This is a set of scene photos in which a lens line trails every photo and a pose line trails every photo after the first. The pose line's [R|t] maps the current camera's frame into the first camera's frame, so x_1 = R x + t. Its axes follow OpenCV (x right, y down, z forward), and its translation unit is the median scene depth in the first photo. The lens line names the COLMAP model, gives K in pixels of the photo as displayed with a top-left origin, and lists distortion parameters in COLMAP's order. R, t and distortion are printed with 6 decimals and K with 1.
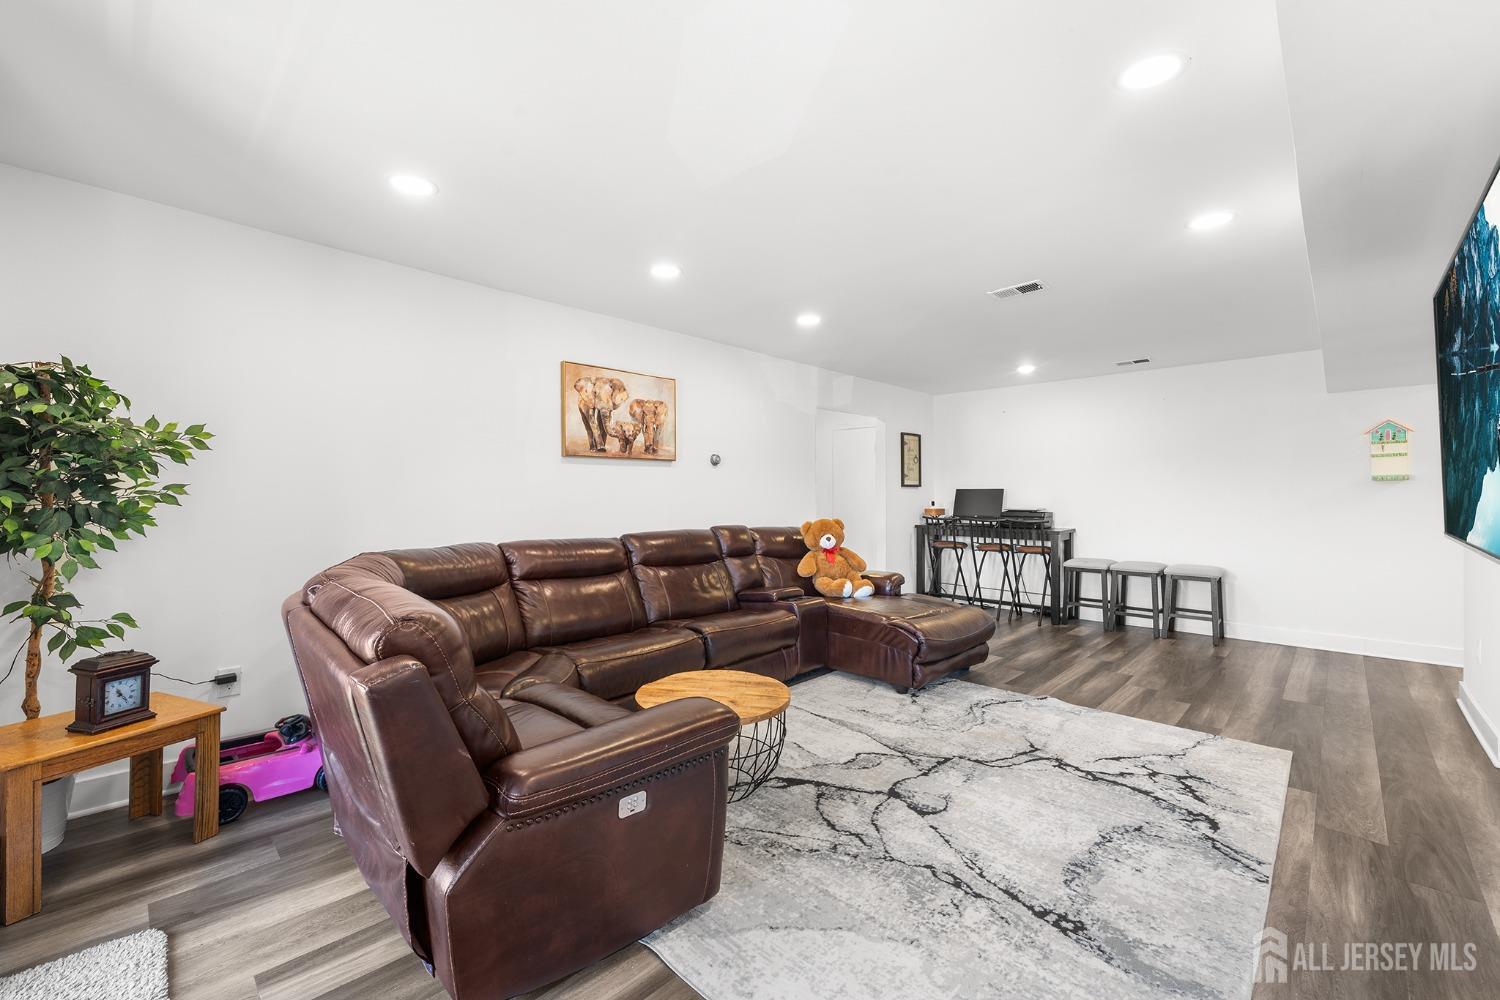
lens RADIAL K [[610.5, 0, 738.9], [0, 610.5, 504.8], [0, 0, 1]] dist [0.001141, -0.000121]
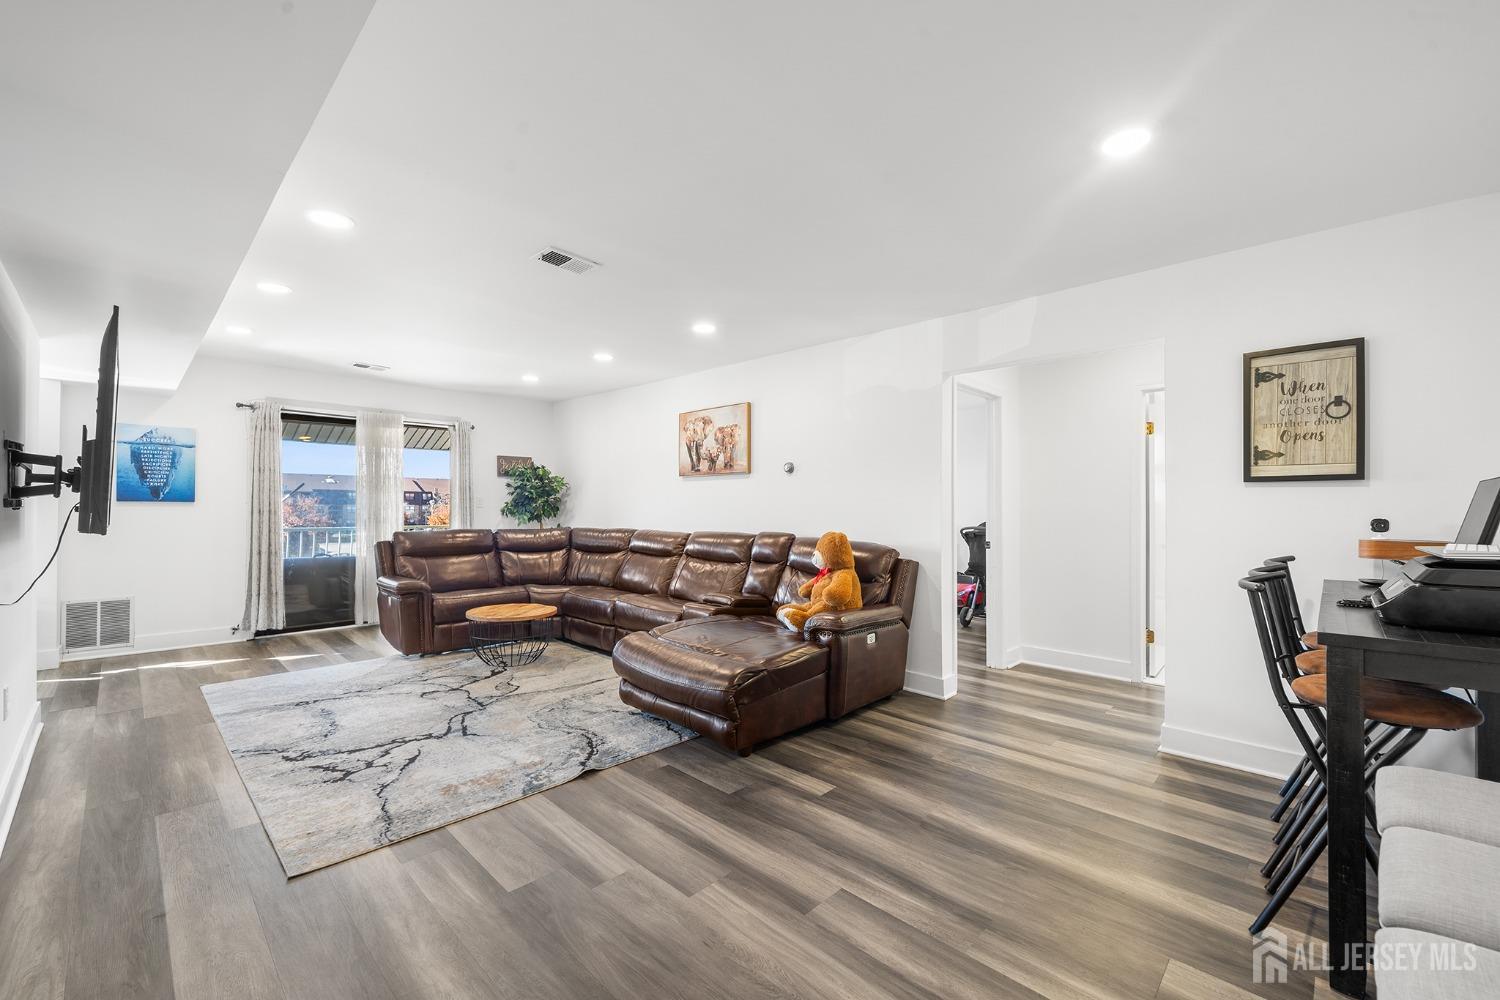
lens RADIAL K [[610.5, 0, 738.9], [0, 610.5, 504.8], [0, 0, 1]] dist [0.001141, -0.000121]
pose [[0.001102, -0.003671, -0.999993, 1.623272], [-0.022616, 0.999737, -0.003695, -0.010502], [0.999744, 0.022620, 0.001019, 1.526639]]
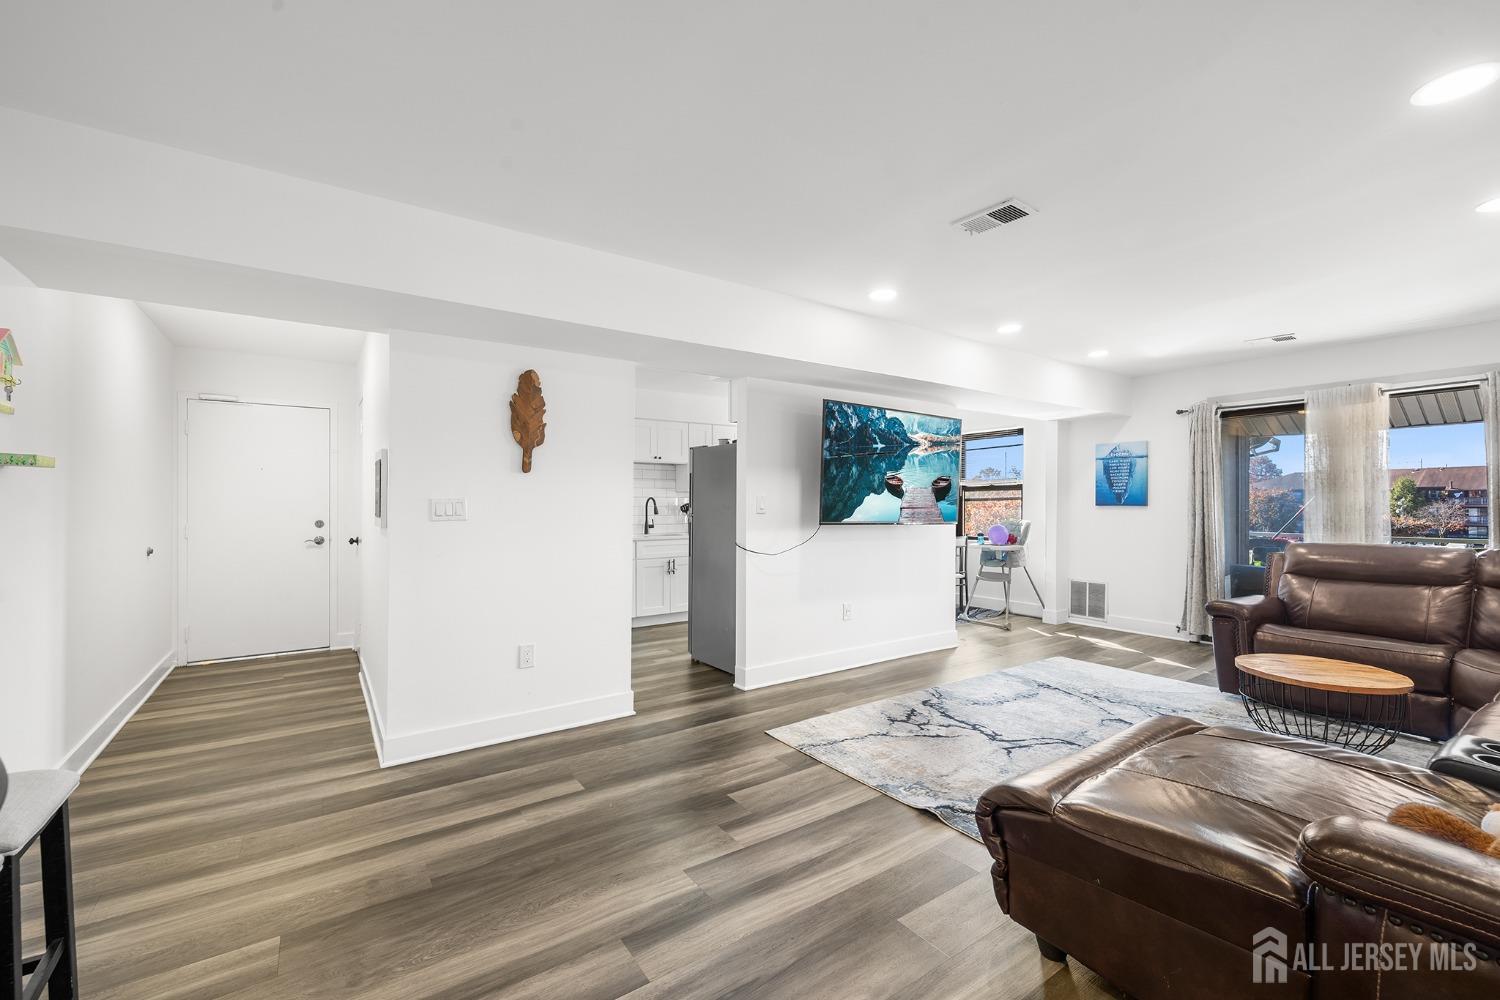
lens RADIAL K [[624.7, 0, 750.0], [0, 624.7, 500.0], [0, 0, 1]] dist [0.000810, 0.000004]
pose [[-0.983280, 0.002619, 0.182084, 0.746836], [0.003790, 0.999974, 0.006083, -0.025494], [-0.182063, 0.006671, -0.983264, 2.187494]]
